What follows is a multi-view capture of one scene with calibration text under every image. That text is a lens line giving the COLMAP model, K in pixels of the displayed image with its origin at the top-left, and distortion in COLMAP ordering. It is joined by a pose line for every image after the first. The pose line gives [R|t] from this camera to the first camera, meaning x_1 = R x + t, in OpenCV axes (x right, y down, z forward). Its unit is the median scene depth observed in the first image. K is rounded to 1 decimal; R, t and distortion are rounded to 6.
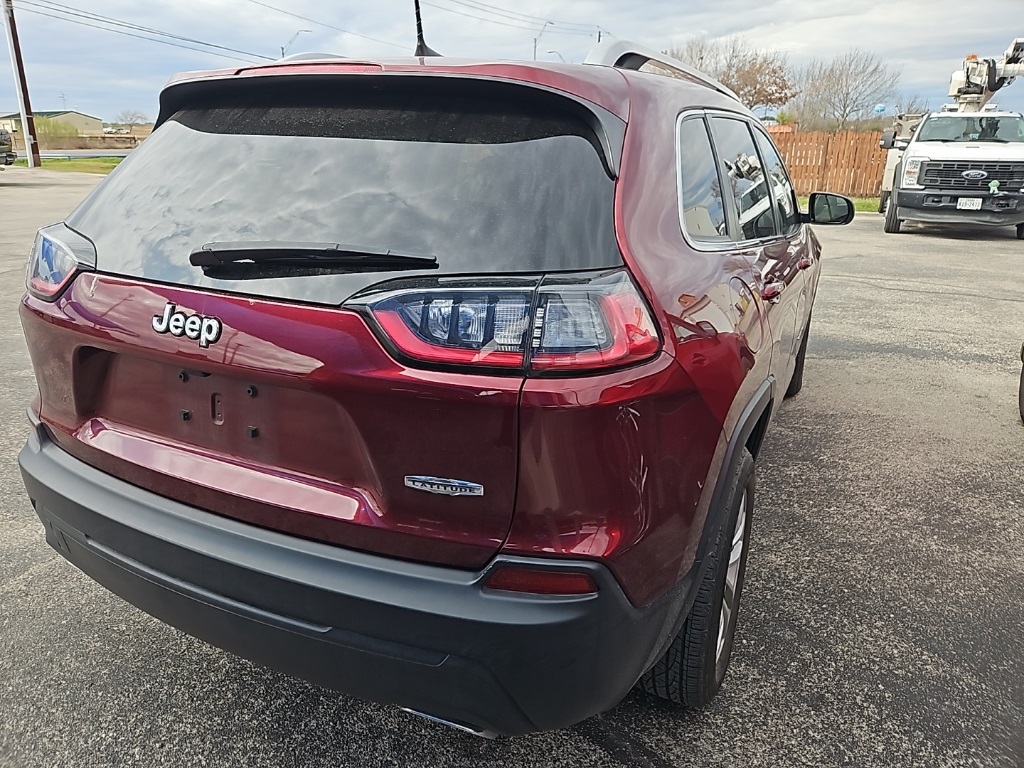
lens RADIAL K [[677.5, 0, 512.3], [0, 677.5, 365.9], [0, 0, 1]] dist [0.070565, -0.065321]
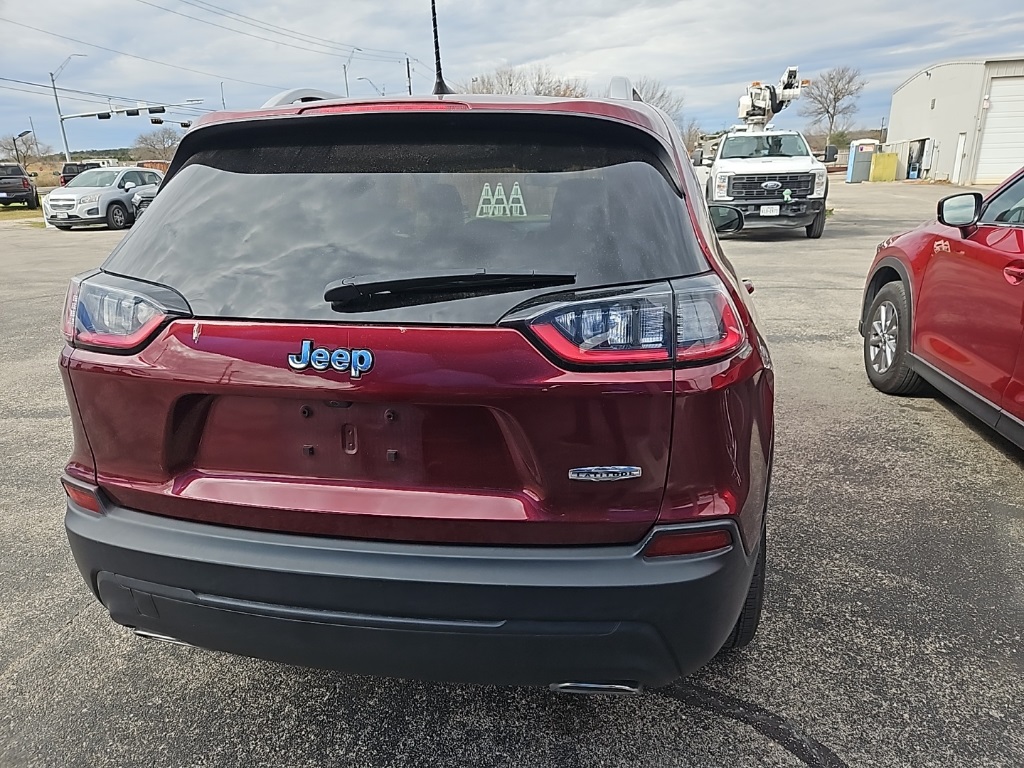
lens RADIAL K [[679.1, 0, 512.0], [0, 679.1, 384.0], [0, 0, 1]] dist [0.071176, -0.065604]
pose [[0.961856, -0.112510, 0.249349, -0.142482], [0.114942, 0.993360, 0.004834, 0.001339], [-0.248237, 0.024011, 0.968402, -0.018227]]
